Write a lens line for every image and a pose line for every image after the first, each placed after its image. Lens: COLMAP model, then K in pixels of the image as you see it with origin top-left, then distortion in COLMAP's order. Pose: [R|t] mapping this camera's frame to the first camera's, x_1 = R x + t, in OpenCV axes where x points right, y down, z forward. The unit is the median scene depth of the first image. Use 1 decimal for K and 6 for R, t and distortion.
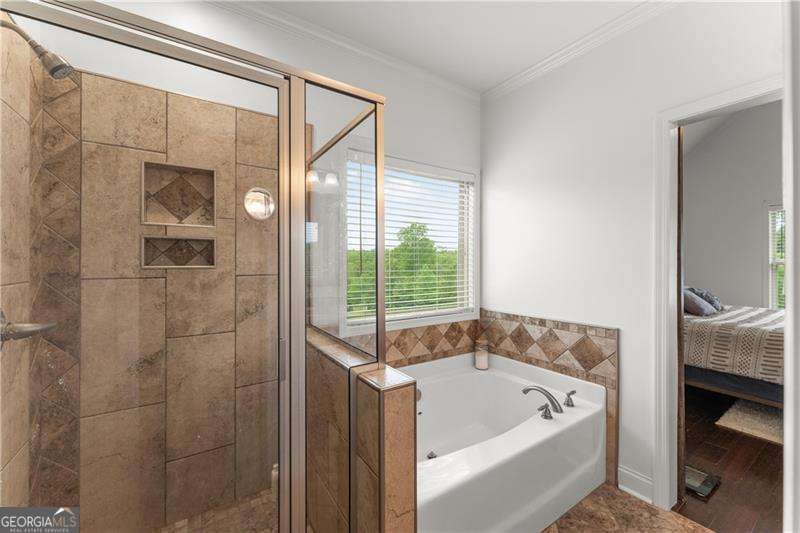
lens RADIAL K [[319.0, 0, 396.4], [0, 319.0, 260.5], [0, 0, 1]] dist [0.000302, 0.000048]
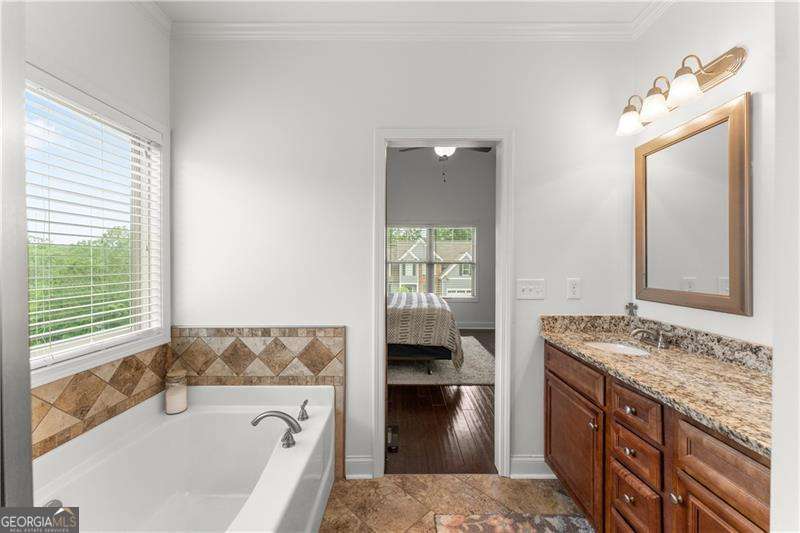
lens RADIAL K [[319.0, 0, 398.8], [0, 319.0, 264.3], [0, 0, 1]] dist [0.000302, 0.000048]
pose [[0.553001, -0.006410, 0.833156, -0.054927], [-0.006634, 0.999905, 0.012096, 0.000556], [-0.833154, -0.012216, 0.552905, 0.231706]]
